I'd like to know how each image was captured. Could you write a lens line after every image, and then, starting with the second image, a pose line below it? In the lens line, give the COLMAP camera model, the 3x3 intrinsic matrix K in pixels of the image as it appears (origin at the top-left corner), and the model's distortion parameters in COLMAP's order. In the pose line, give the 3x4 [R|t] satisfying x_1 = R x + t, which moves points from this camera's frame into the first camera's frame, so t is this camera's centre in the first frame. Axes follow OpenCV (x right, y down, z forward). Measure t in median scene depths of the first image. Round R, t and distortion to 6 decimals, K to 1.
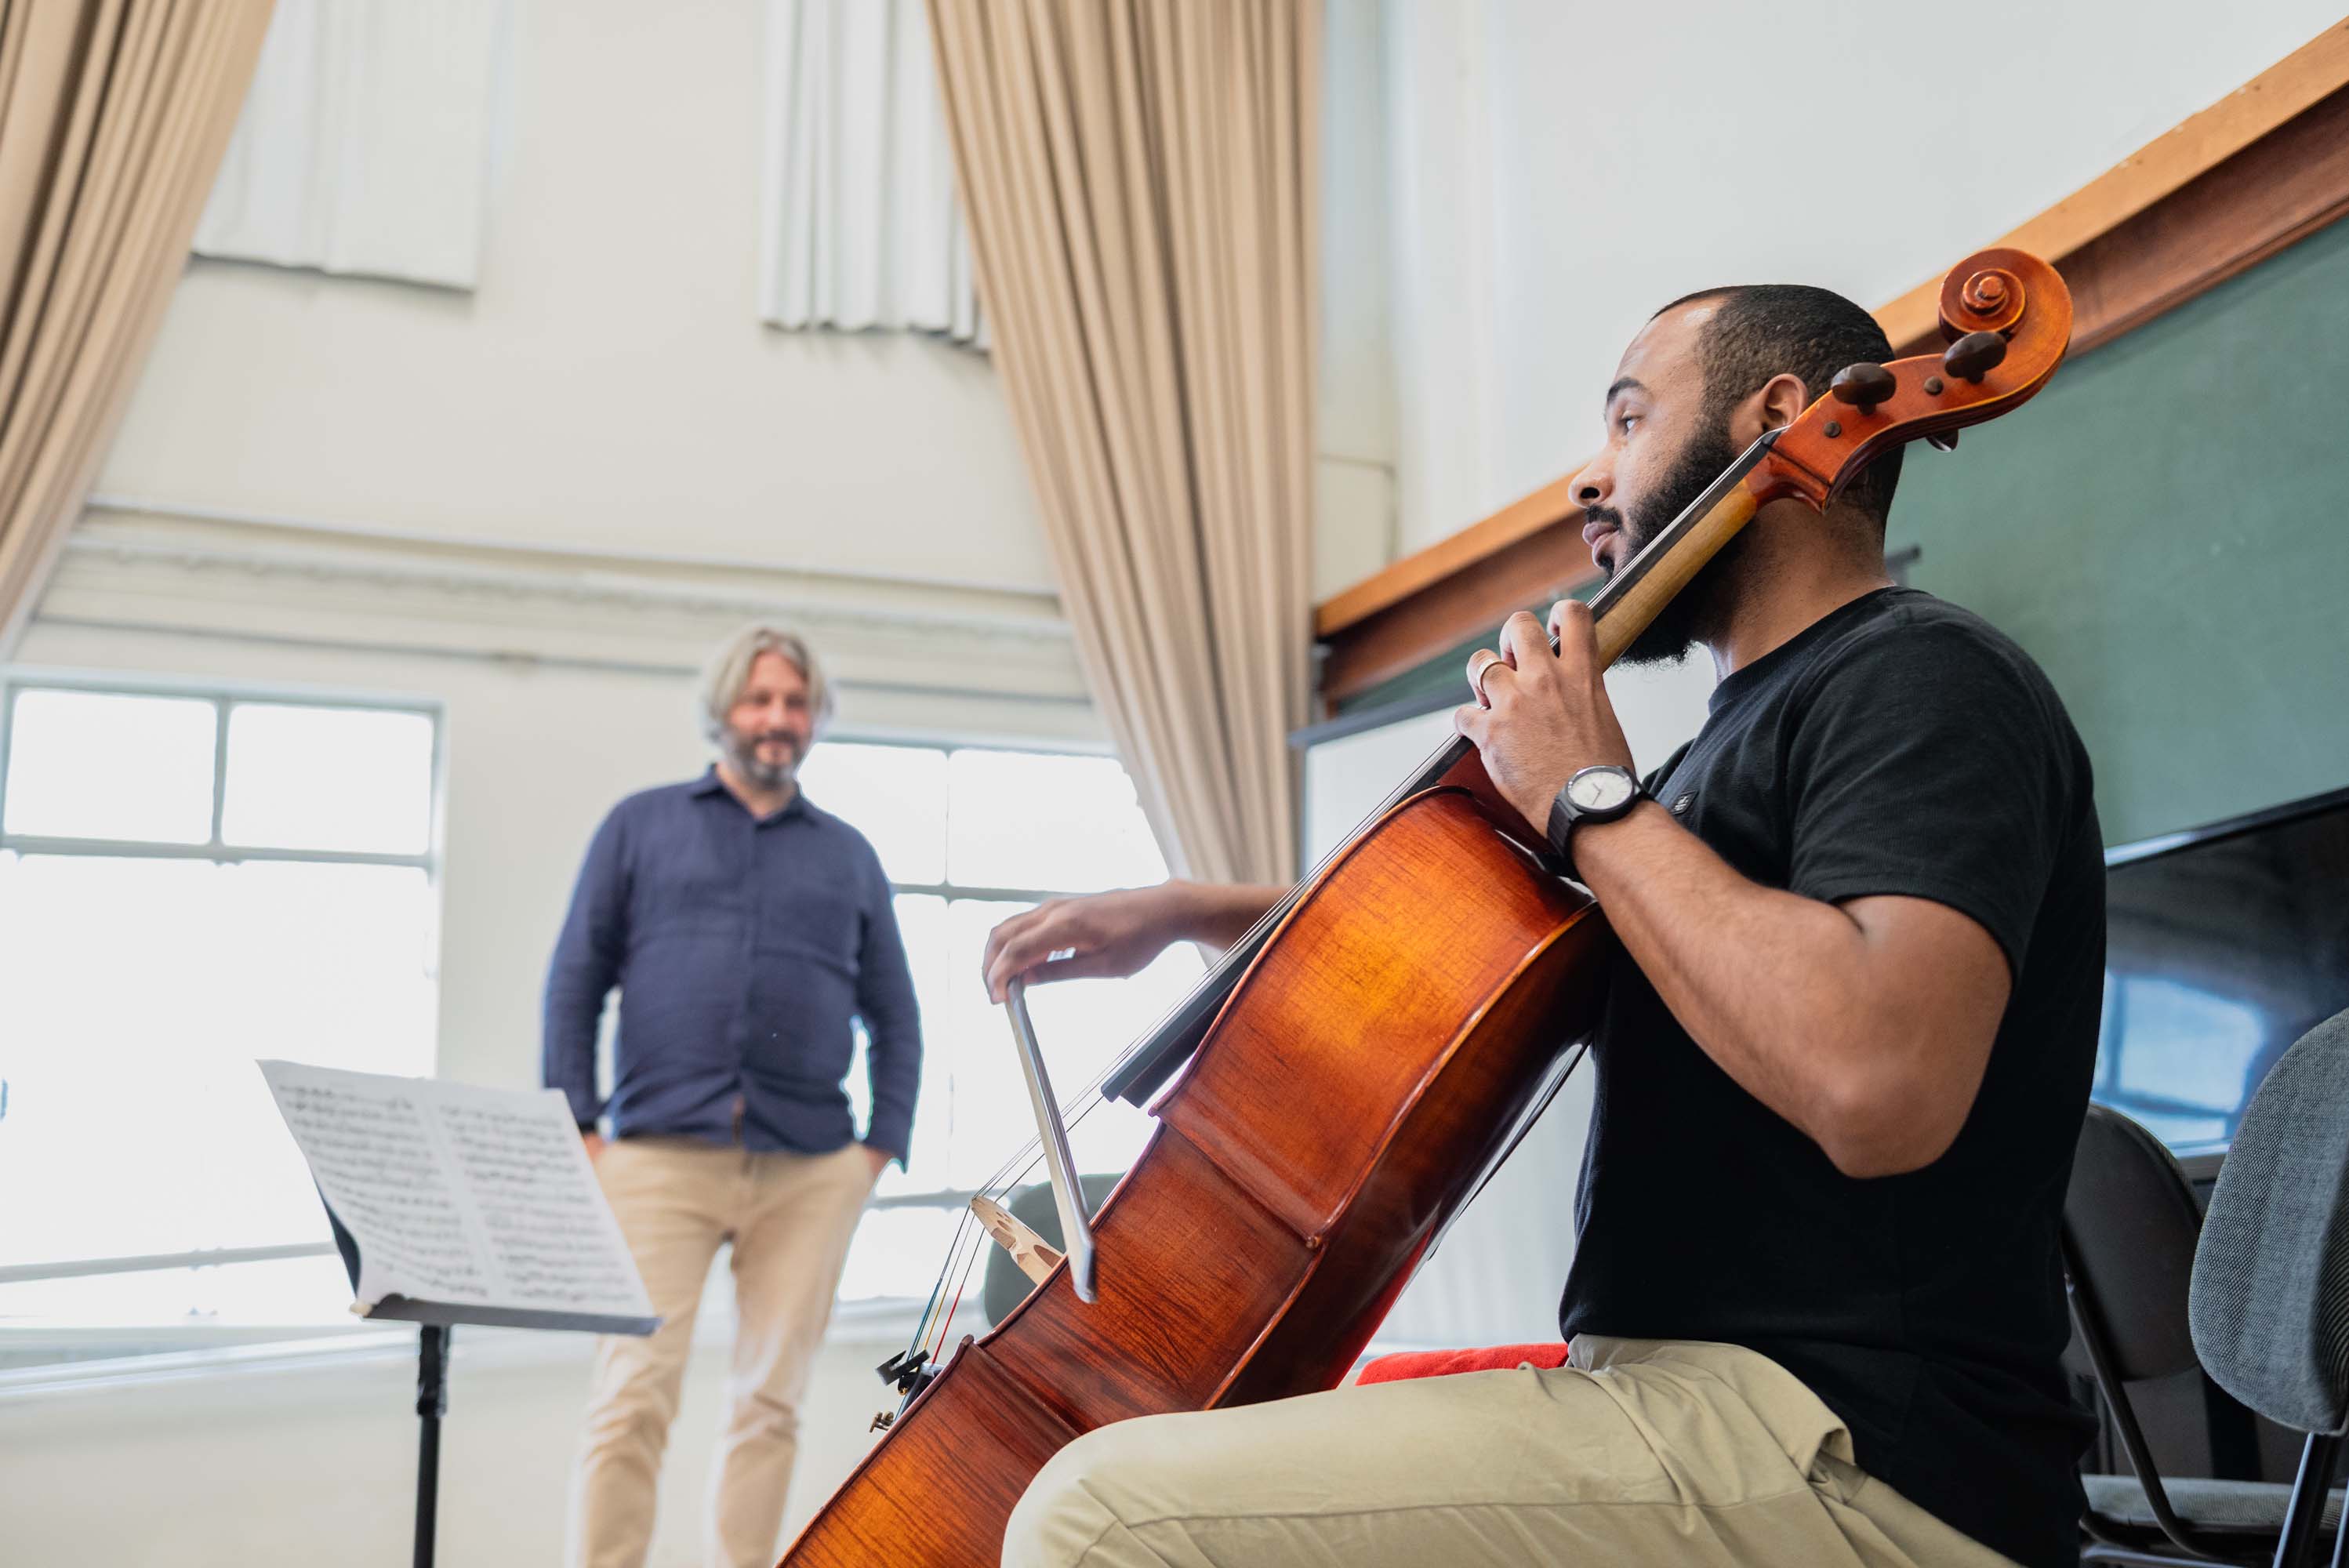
lens RADIAL K [[2572.8, 0, 1174.5], [0, 2572.8, 784.0], [0, 0, 1]] dist [-0.030106, -0.002214]
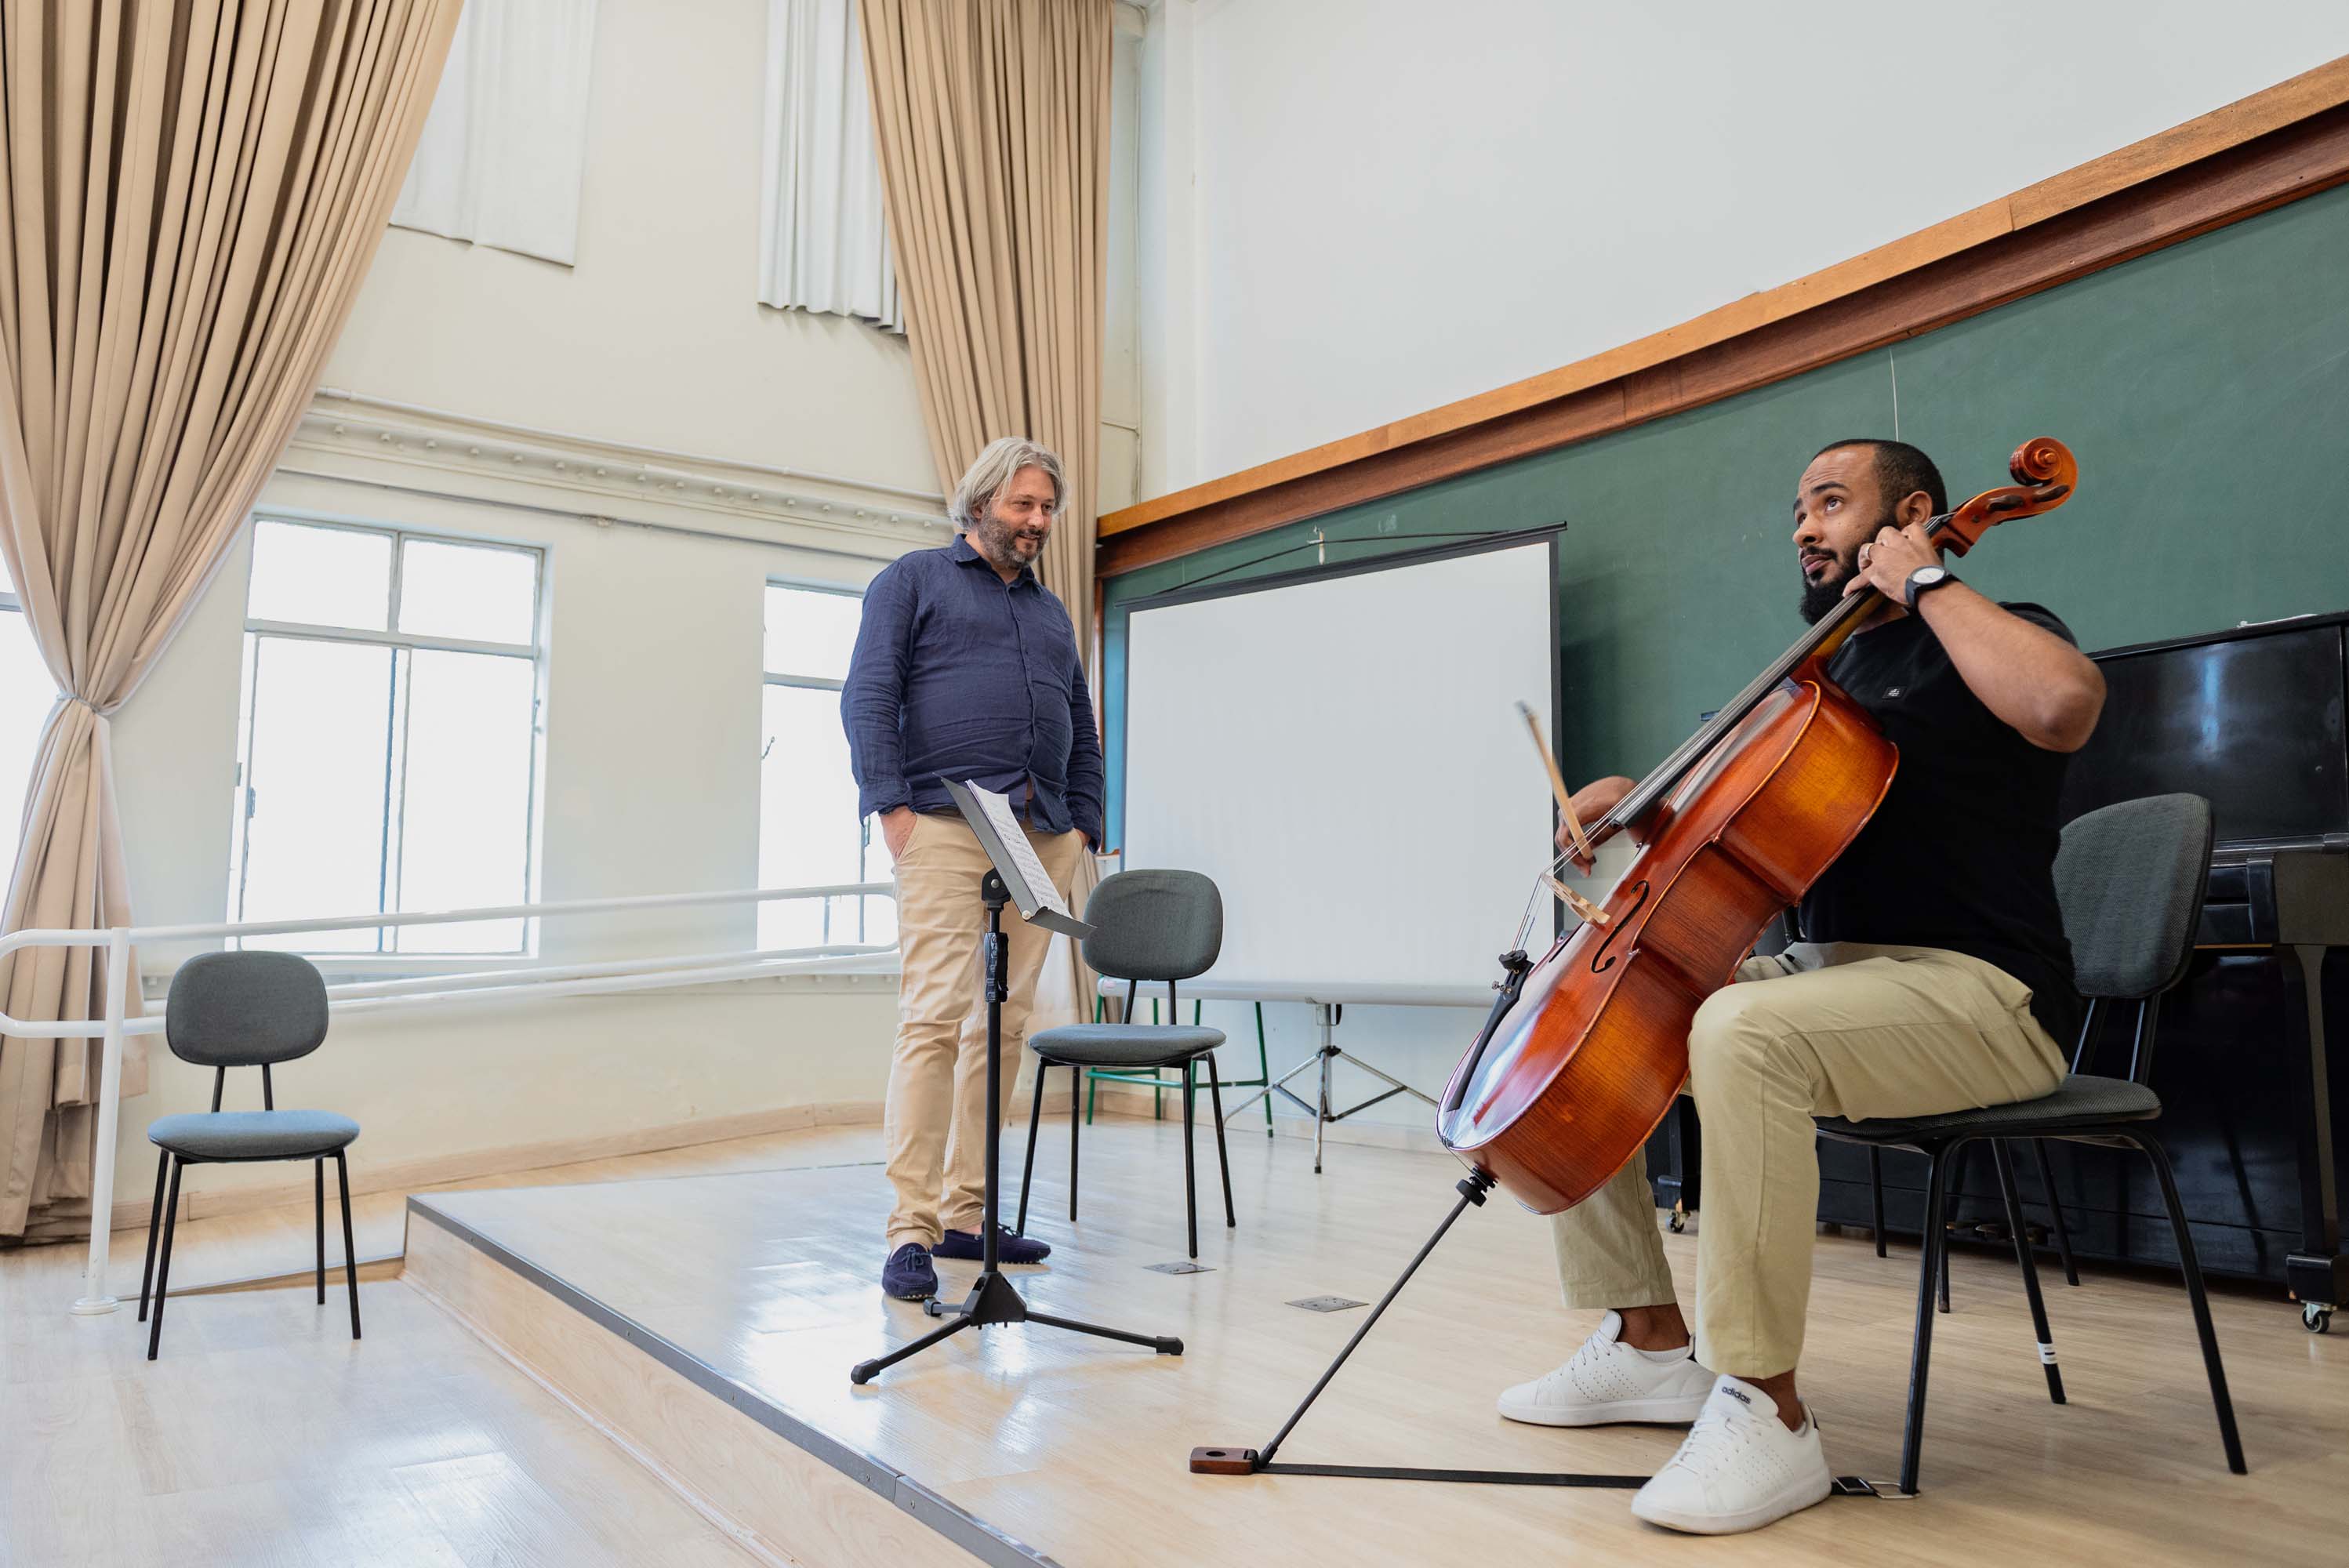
lens RADIAL K [[1735.5, 0, 1170.8], [0, 1735.5, 734.7], [0, 0, 1]] dist [0.004132, -0.003408]
pose [[0.967513, 0.037406, 0.250037, -0.182466], [-0.054483, 0.996605, 0.061728, -0.004693], [-0.246880, -0.073346, 0.966266, -0.056812]]
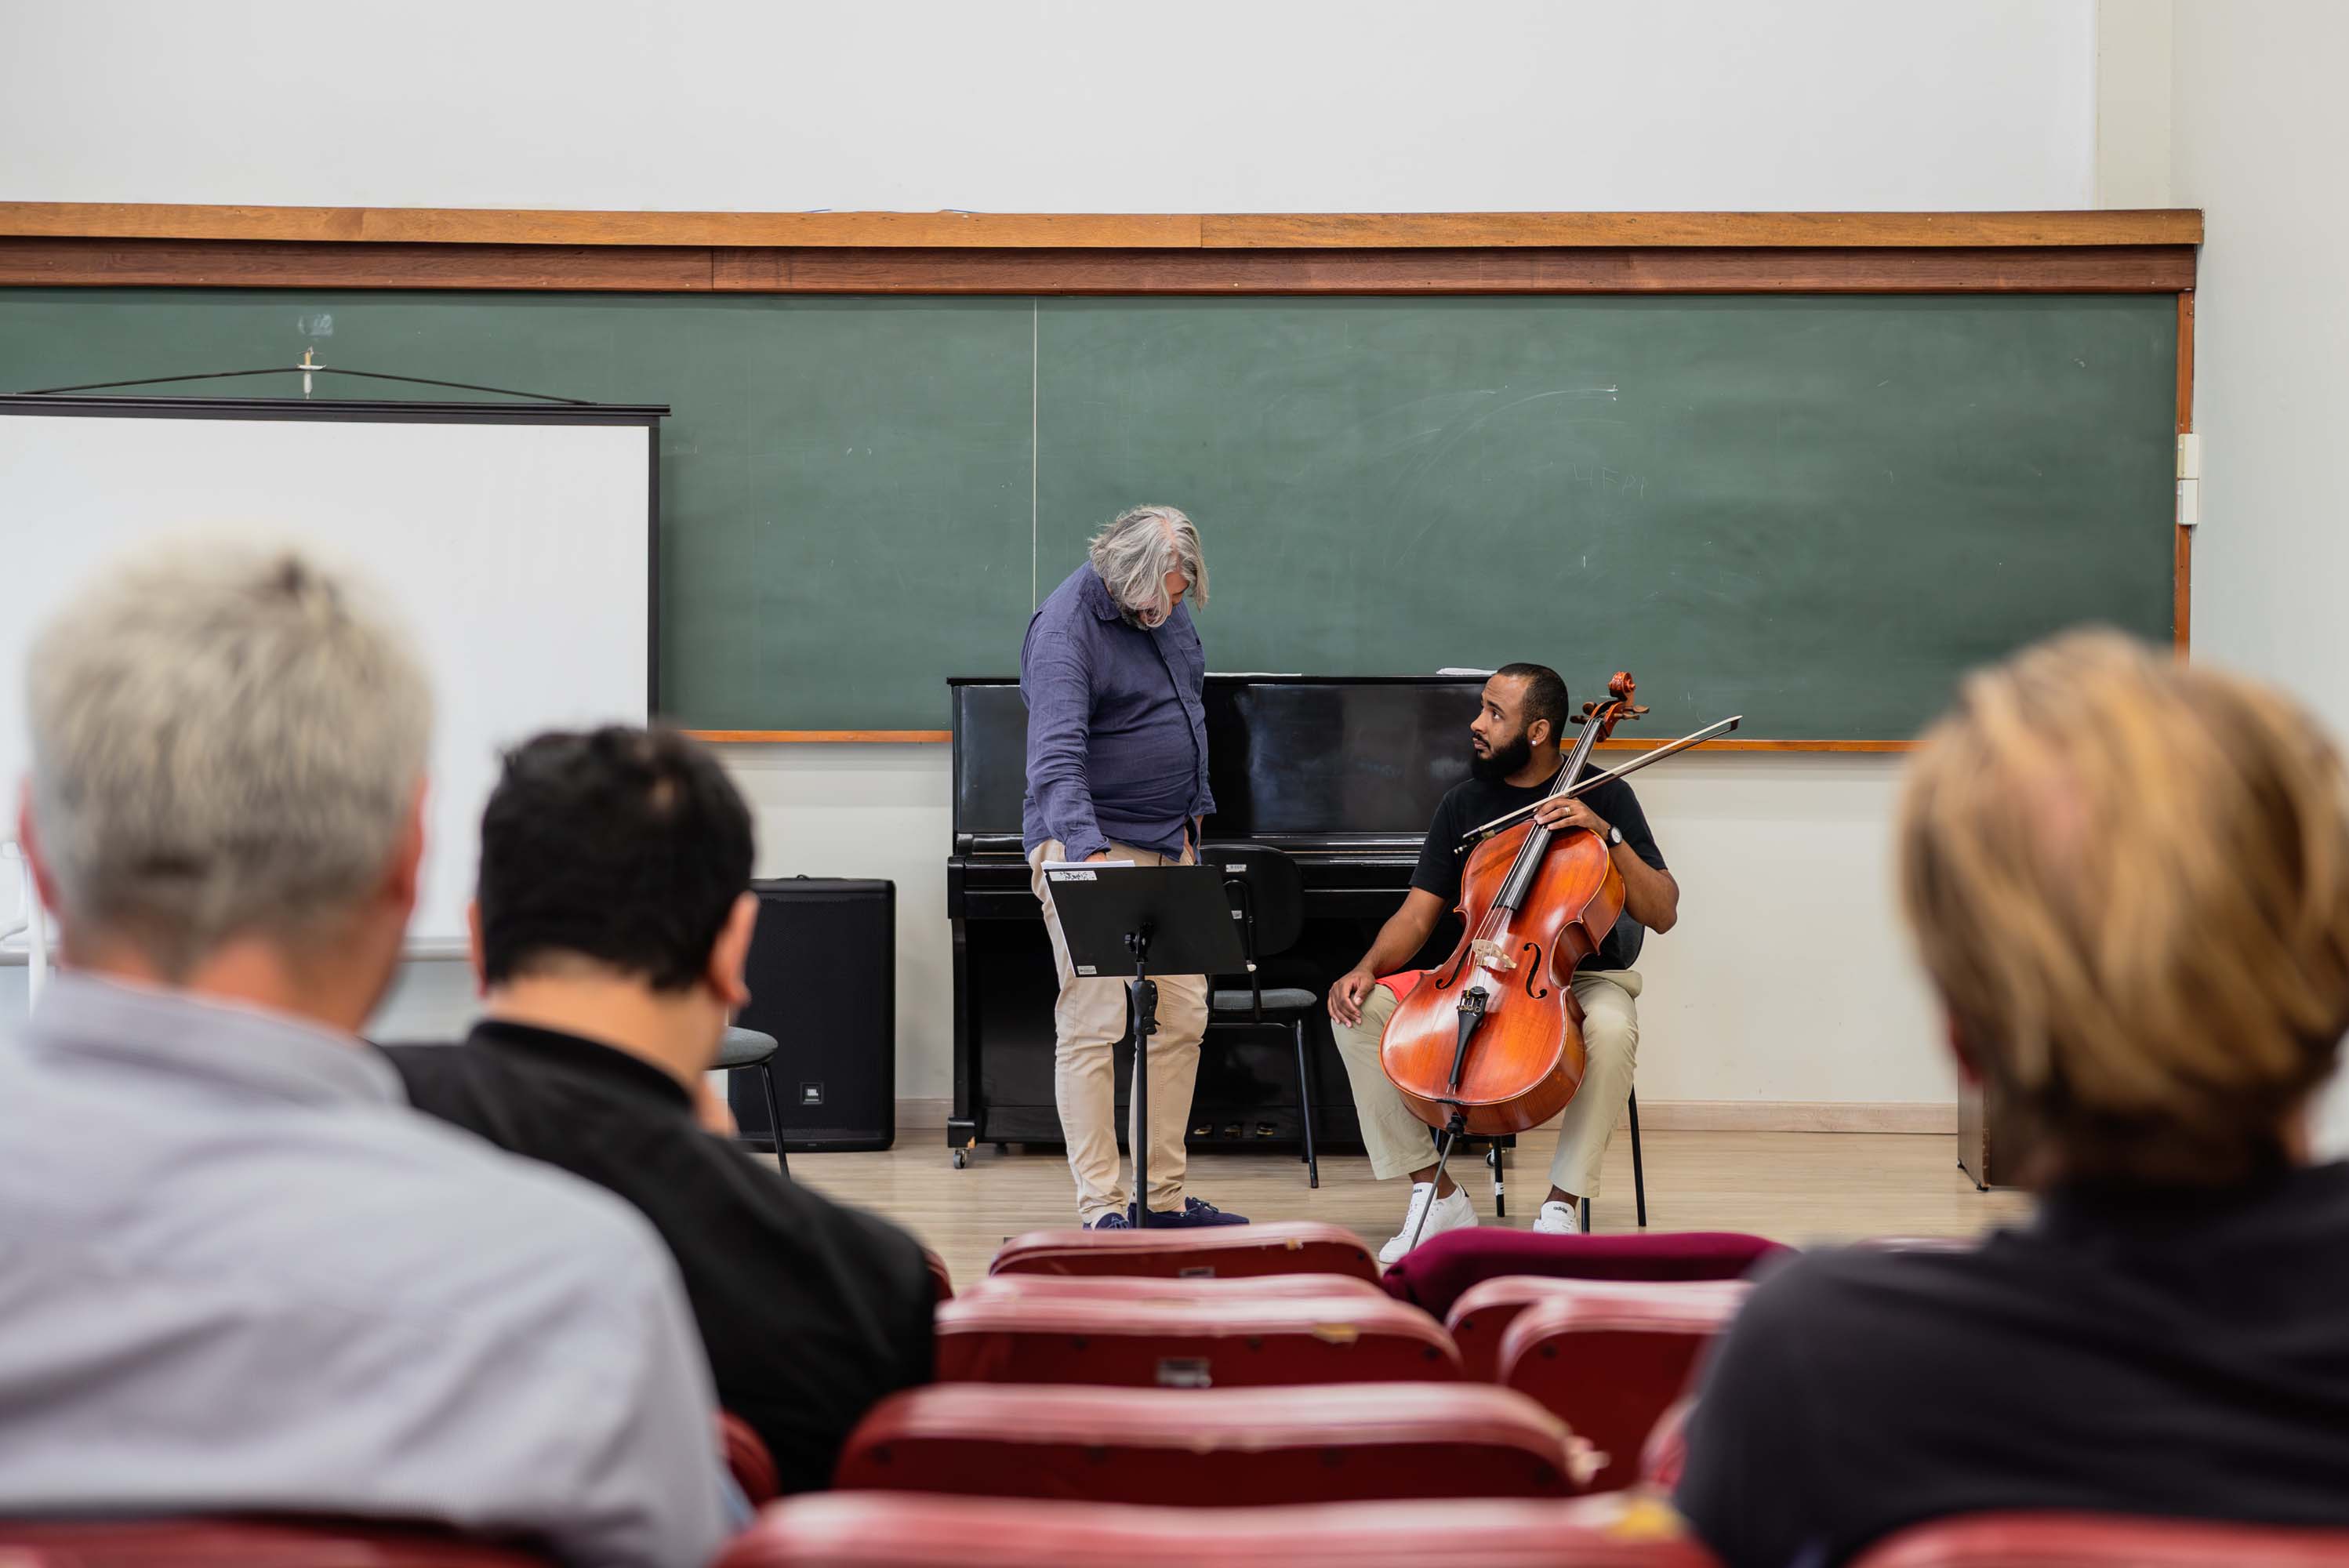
lens RADIAL K [[4674.5, 0, 1174.5], [0, 4674.5, 784.0], [0, 0, 1]] dist [0.133456, -0.158033]
pose [[0.349528, -0.042364, 0.935968, -1.603768], [-0.190564, 0.974881, 0.115290, -0.182905], [-0.917342, -0.218659, 0.332675, -0.176630]]
